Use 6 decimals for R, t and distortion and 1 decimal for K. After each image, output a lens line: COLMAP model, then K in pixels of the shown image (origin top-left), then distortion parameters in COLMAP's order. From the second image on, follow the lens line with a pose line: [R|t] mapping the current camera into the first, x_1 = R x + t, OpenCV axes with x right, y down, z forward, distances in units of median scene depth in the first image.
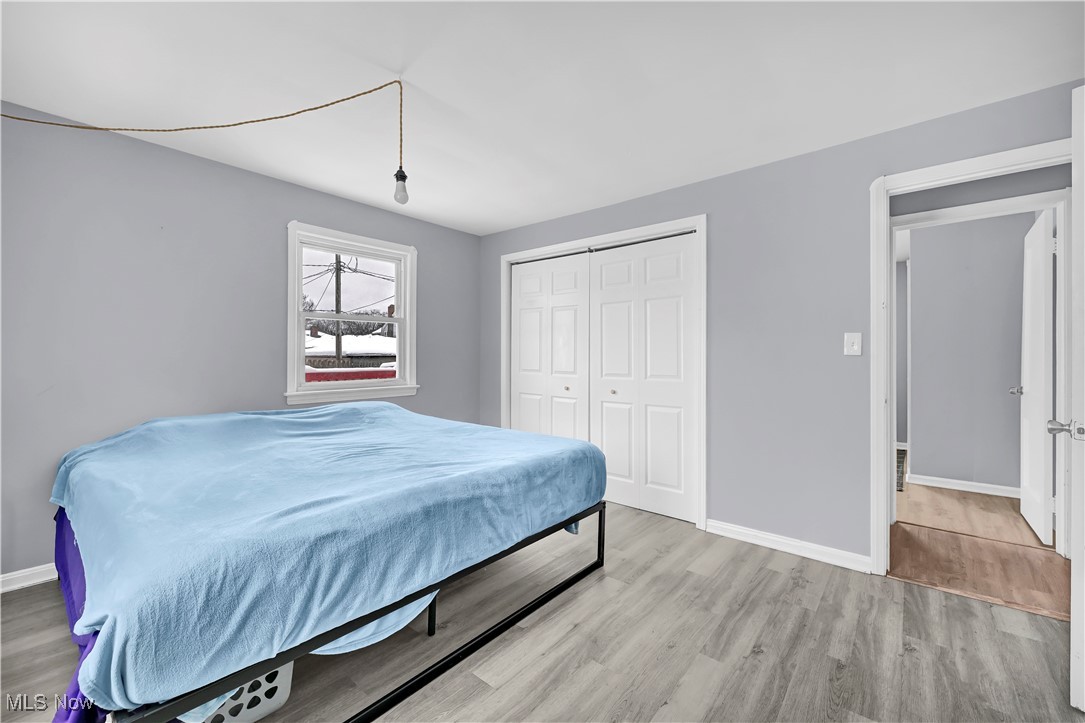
lens RADIAL K [[440.0, 0, 542.5], [0, 440.0, 361.5], [0, 0, 1]] dist [-0.001209, -0.000085]
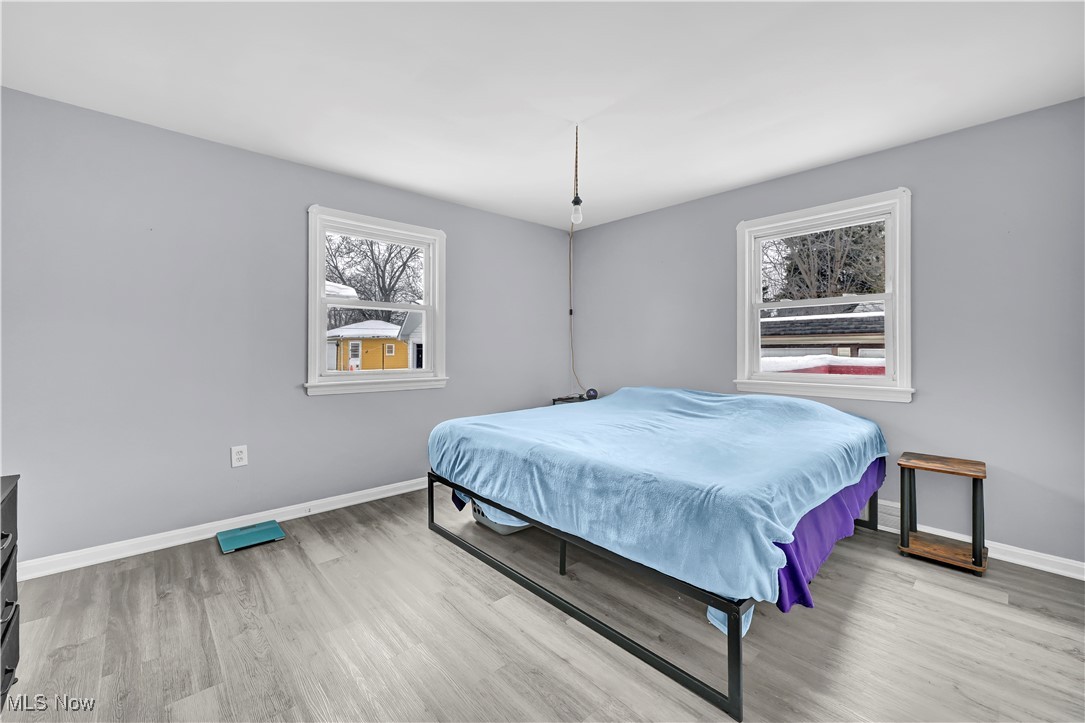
lens RADIAL K [[437.3, 0, 542.5], [0, 437.3, 361.5], [0, 0, 1]] dist [-0.000200, -0.000075]
pose [[-0.144642, 0.022972, -0.989217, 0.723610], [-0.010862, 0.999633, 0.024802, 0.003885], [0.989424, 0.014332, -0.144340, 0.858788]]
